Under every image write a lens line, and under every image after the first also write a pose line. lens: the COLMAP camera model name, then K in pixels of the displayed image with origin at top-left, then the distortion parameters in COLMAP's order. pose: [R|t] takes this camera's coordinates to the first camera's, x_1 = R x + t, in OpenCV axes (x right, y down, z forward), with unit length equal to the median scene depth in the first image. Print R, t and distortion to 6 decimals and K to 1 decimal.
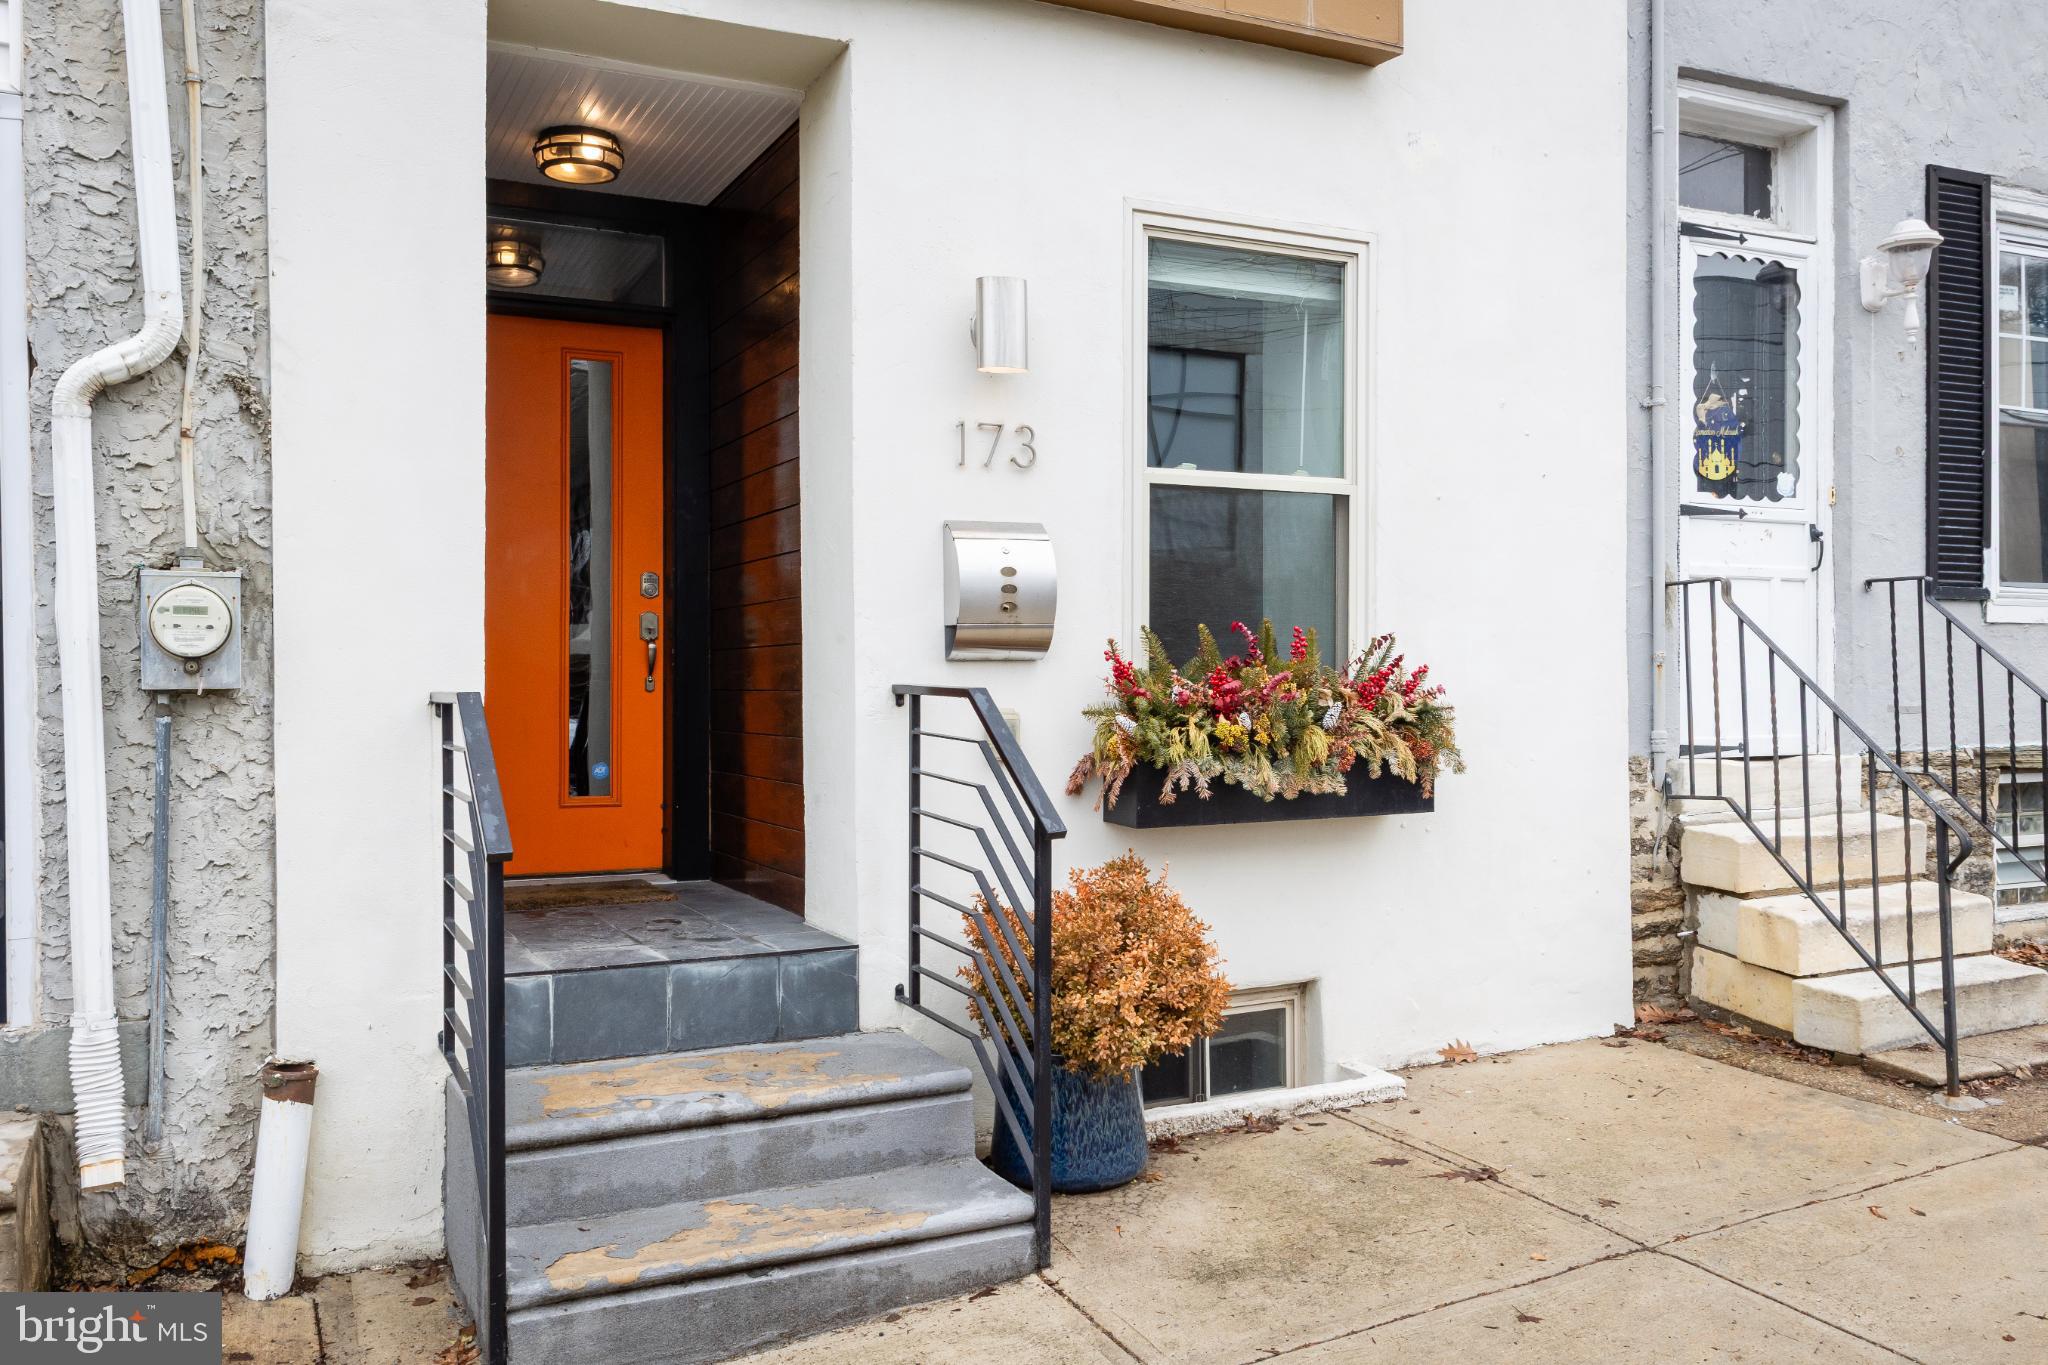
lens RADIAL K [[1658.3, 0, 1028.5], [0, 1658.3, 663.9], [0, 0, 1]] dist [-0.005375, 0.033639]
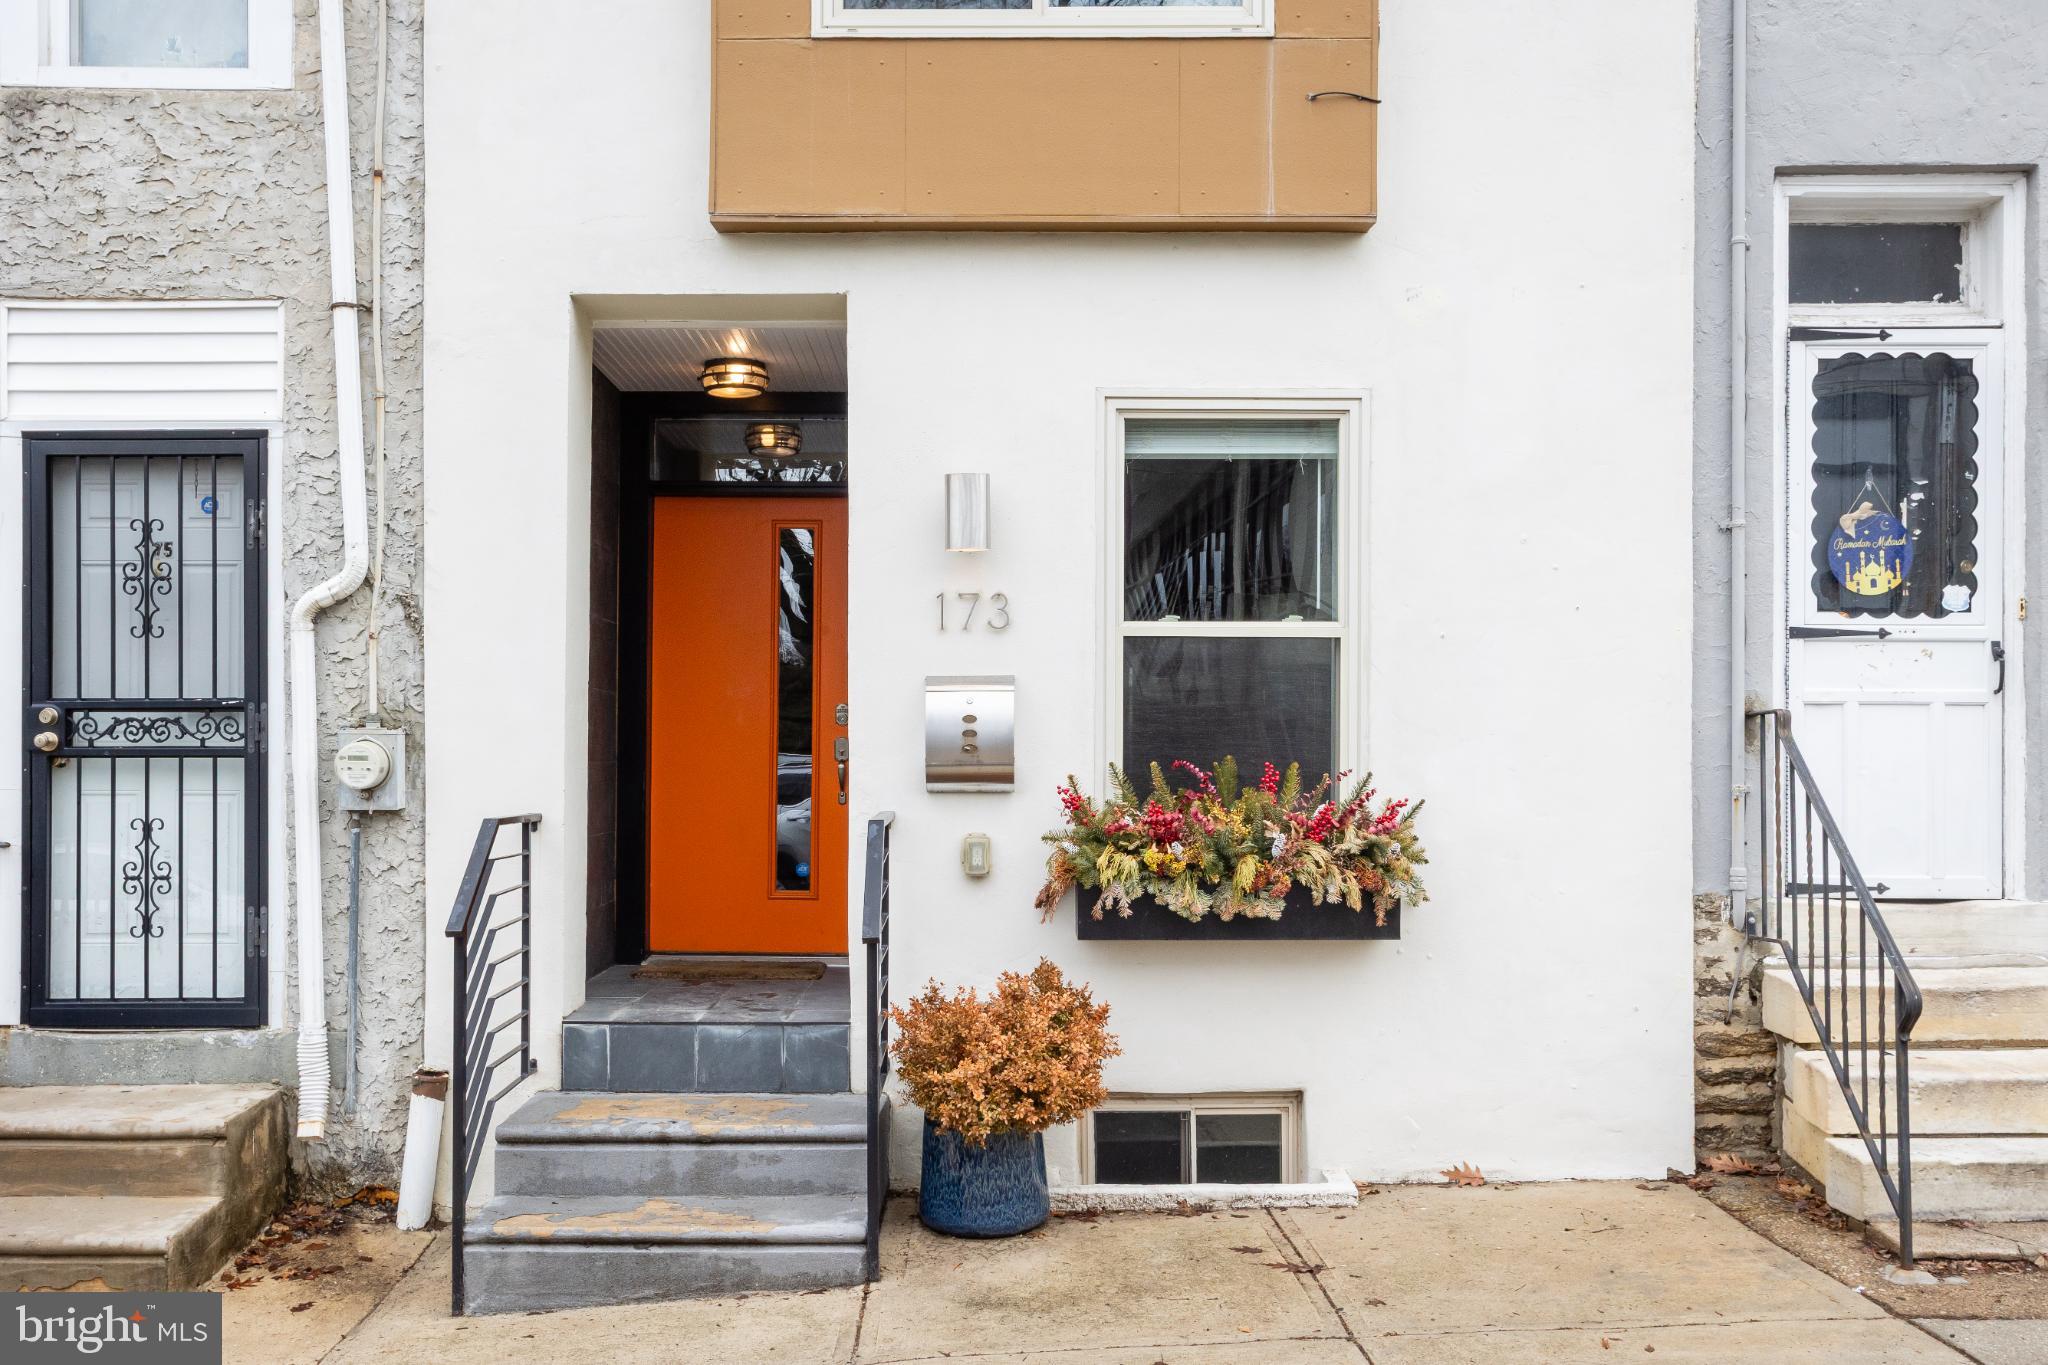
lens RADIAL K [[1943.7, 0, 1034.5], [0, 1943.7, 705.8], [0, 0, 1]] dist [-0.007655, 0.025592]
pose [[0.893596, -0.001036, -0.448871, 0.703886], [-0.003147, 0.999958, -0.008573, -0.056797], [0.448862, 0.009073, 0.893555, -0.246405]]
